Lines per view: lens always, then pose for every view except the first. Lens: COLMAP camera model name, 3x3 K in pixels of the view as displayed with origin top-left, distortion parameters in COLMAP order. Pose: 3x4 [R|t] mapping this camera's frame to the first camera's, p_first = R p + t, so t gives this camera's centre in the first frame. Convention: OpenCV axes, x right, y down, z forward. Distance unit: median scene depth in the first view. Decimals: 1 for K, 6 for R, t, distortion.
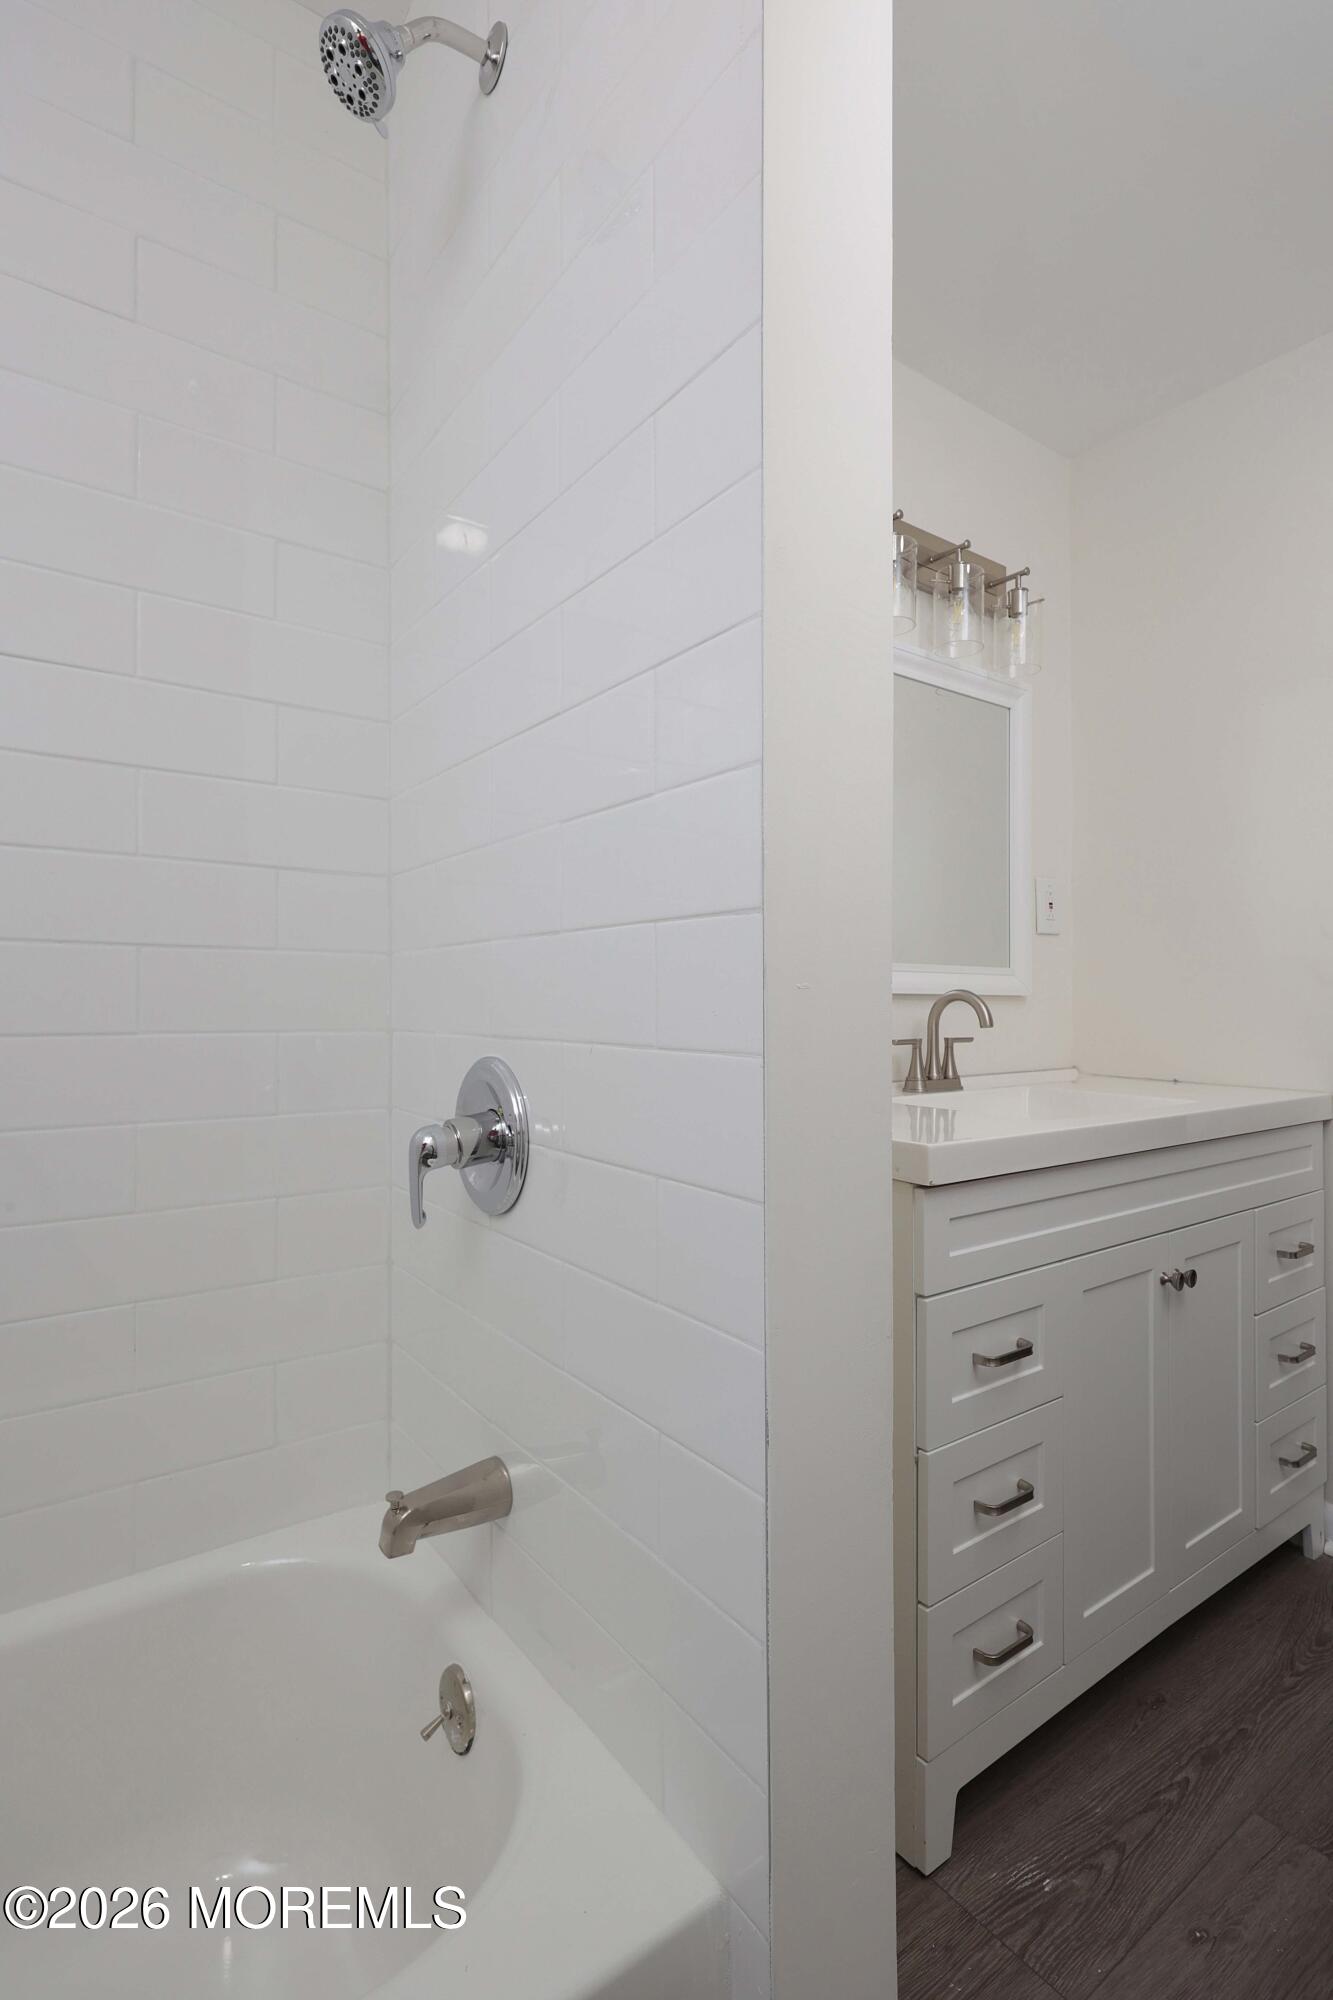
lens RADIAL K [[967.0, 0, 660.8], [0, 967.0, 1008.7], [0, 0, 1]] dist [-0.000678, 0.000050]
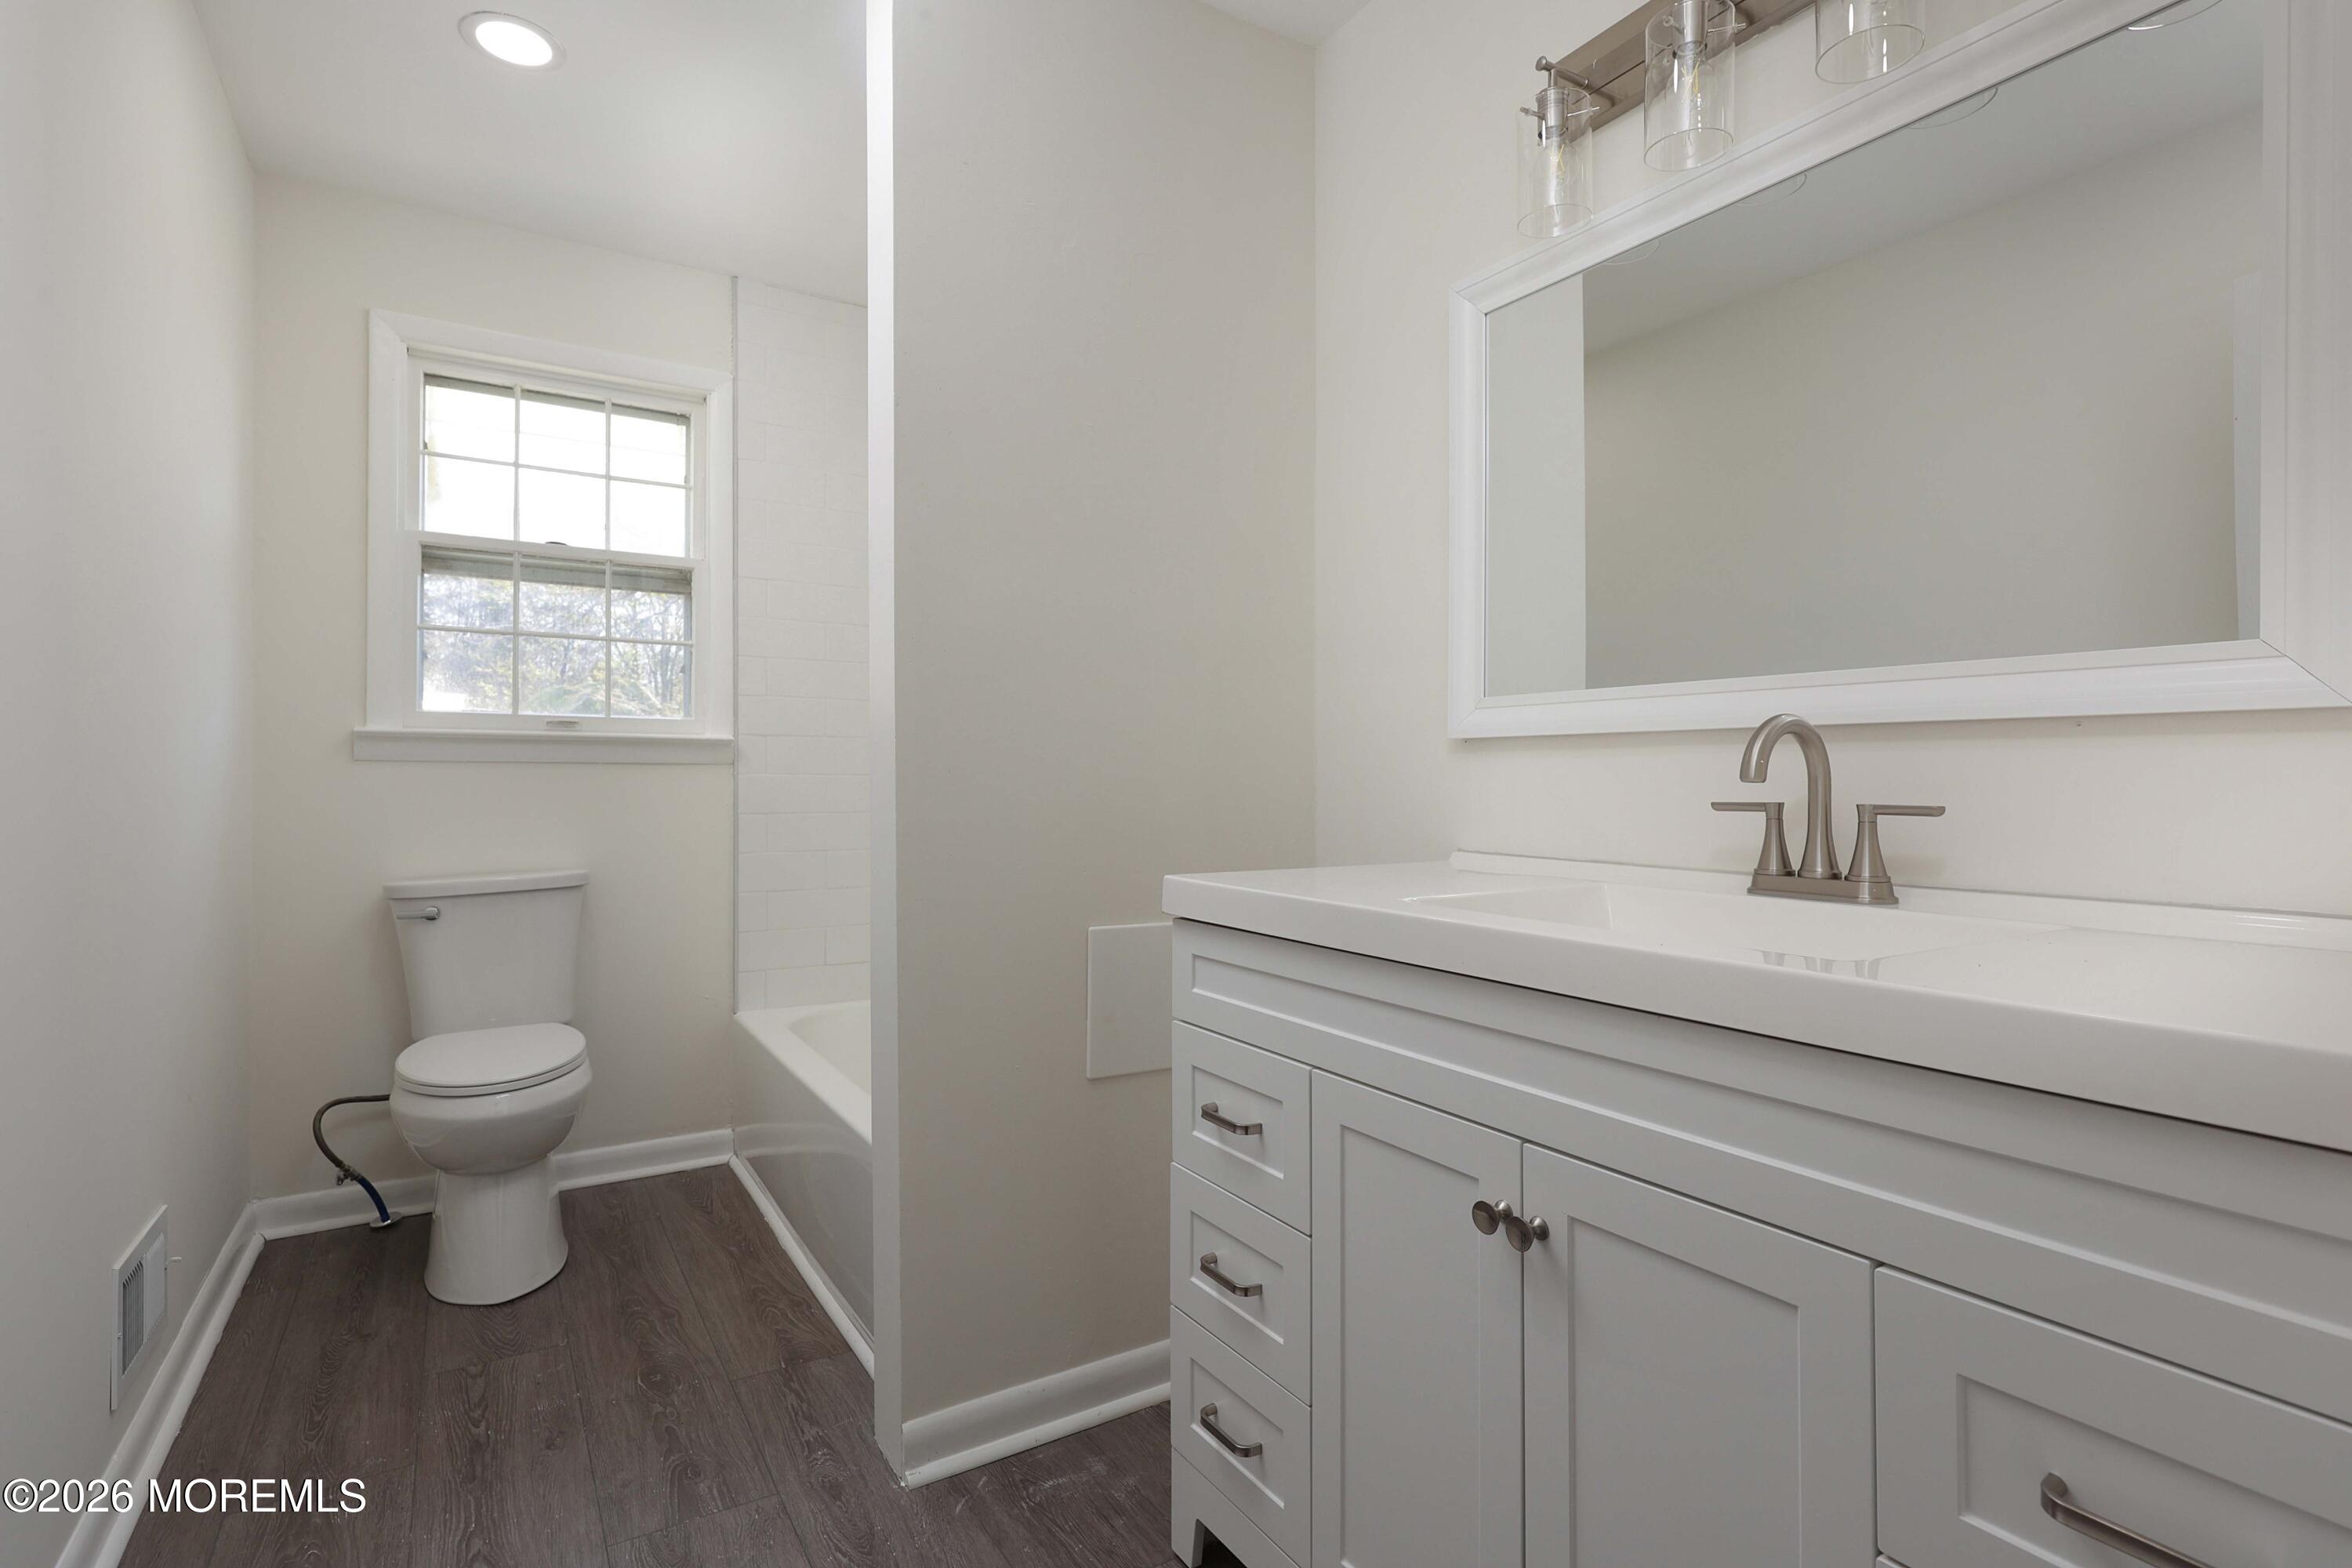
lens RADIAL K [[1137.2, 0, 1170.0], [0, 1137.2, 785.5], [0, 0, 1]] dist [-0.000678, 0.000050]
pose [[-0.084607, 0.001444, -0.996413, 1.708456], [0.014112, 0.999900, 0.000251, 0.047196], [0.996314, -0.014040, -0.084619, 1.828313]]
